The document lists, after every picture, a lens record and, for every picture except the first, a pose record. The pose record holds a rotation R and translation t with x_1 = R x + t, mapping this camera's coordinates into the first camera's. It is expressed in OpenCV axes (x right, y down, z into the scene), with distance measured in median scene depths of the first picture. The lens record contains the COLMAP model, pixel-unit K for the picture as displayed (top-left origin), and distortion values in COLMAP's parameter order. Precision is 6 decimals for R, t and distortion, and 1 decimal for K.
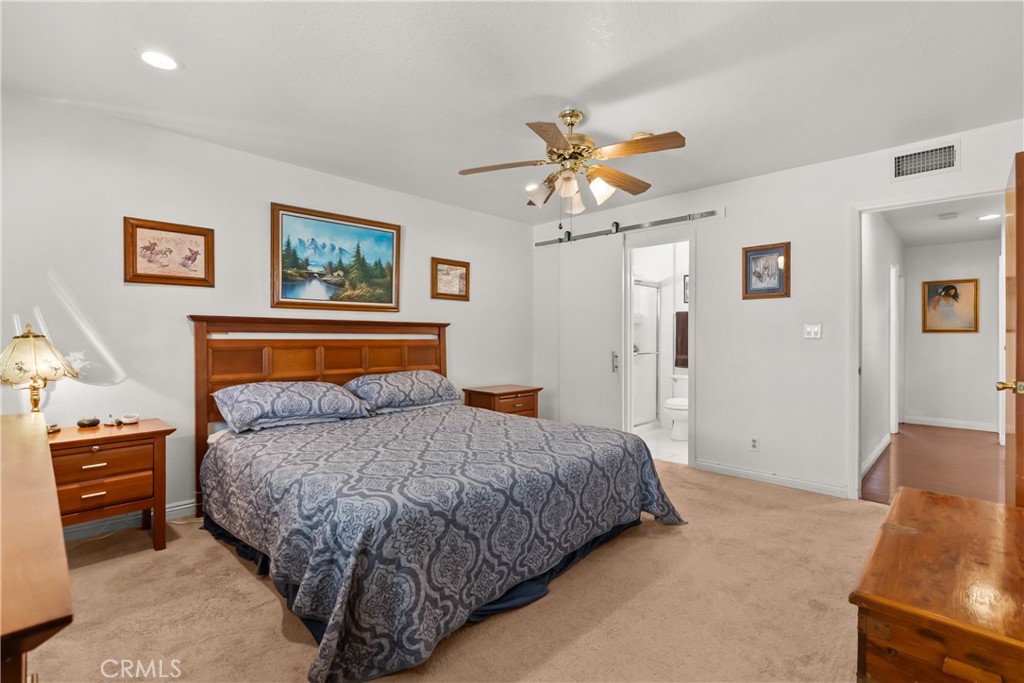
lens RADIAL K [[465.0, 0, 512.5], [0, 465.0, 342.0], [0, 0, 1]] dist [0.002960, 0.000481]
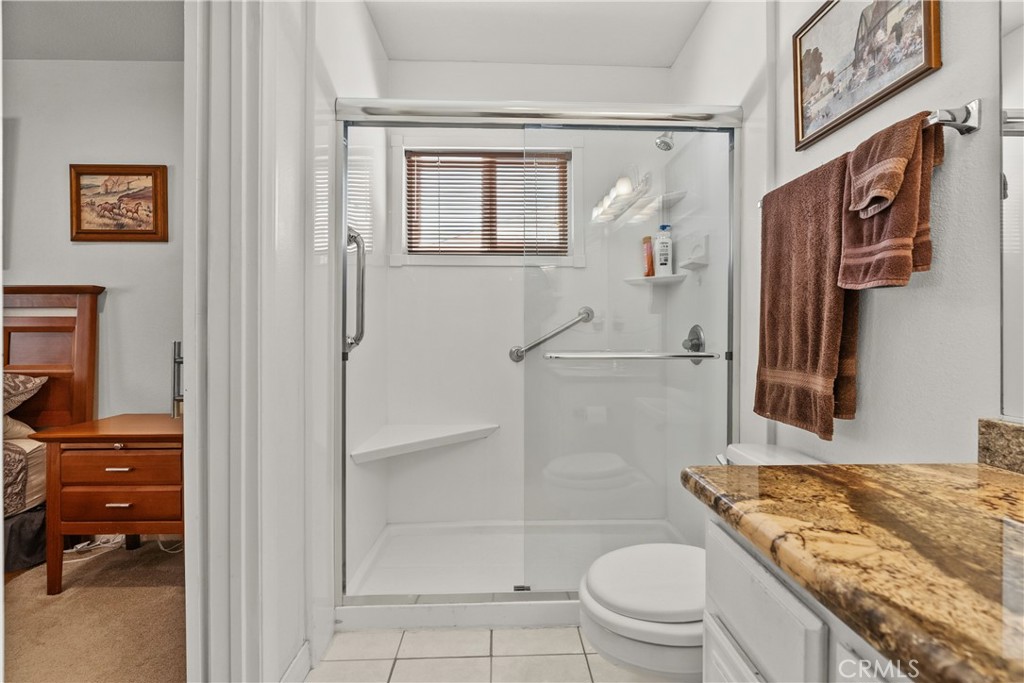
lens RADIAL K [[465.0, 0, 514.3], [0, 465.0, 333.5], [0, 0, 1]] dist [0.002960, 0.000481]
pose [[0.720399, -0.000104, -0.693560, 0.558482], [-0.001404, 0.999998, -0.001609, 0.013666], [0.693559, 0.002133, 0.720397, 0.935593]]
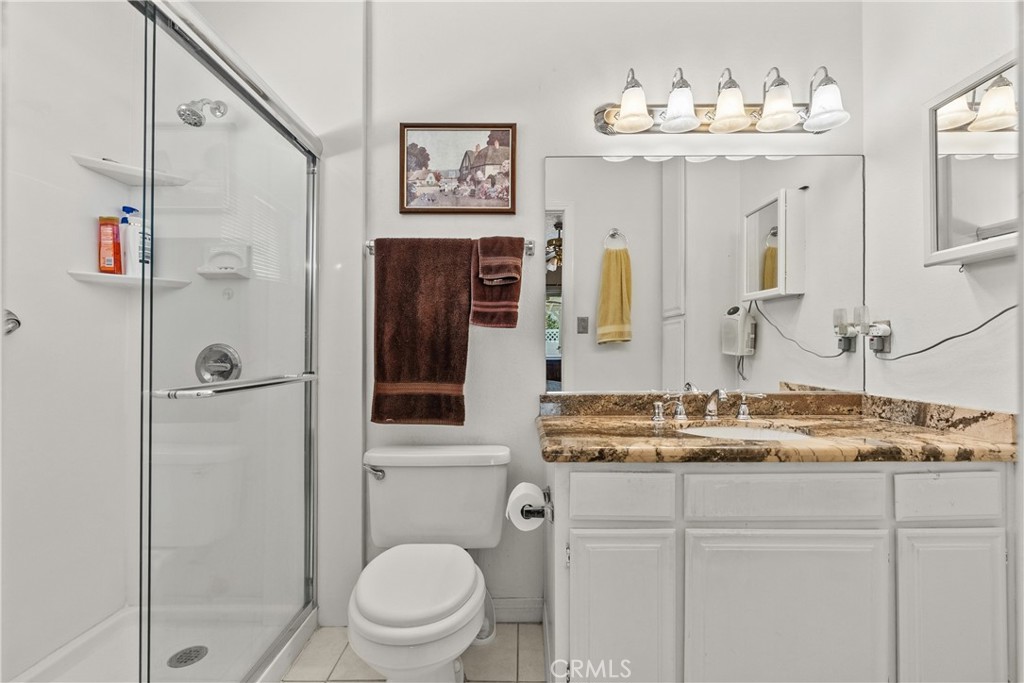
lens RADIAL K [[465.0, 0, 514.0], [0, 465.0, 344.7], [0, 0, 1]] dist [0.002960, 0.000481]
pose [[0.725775, 0.002734, 0.687927, 0.271651], [0.002069, 0.999979, -0.006157, 0.007420], [-0.687929, 0.005892, 0.725754, 0.931274]]
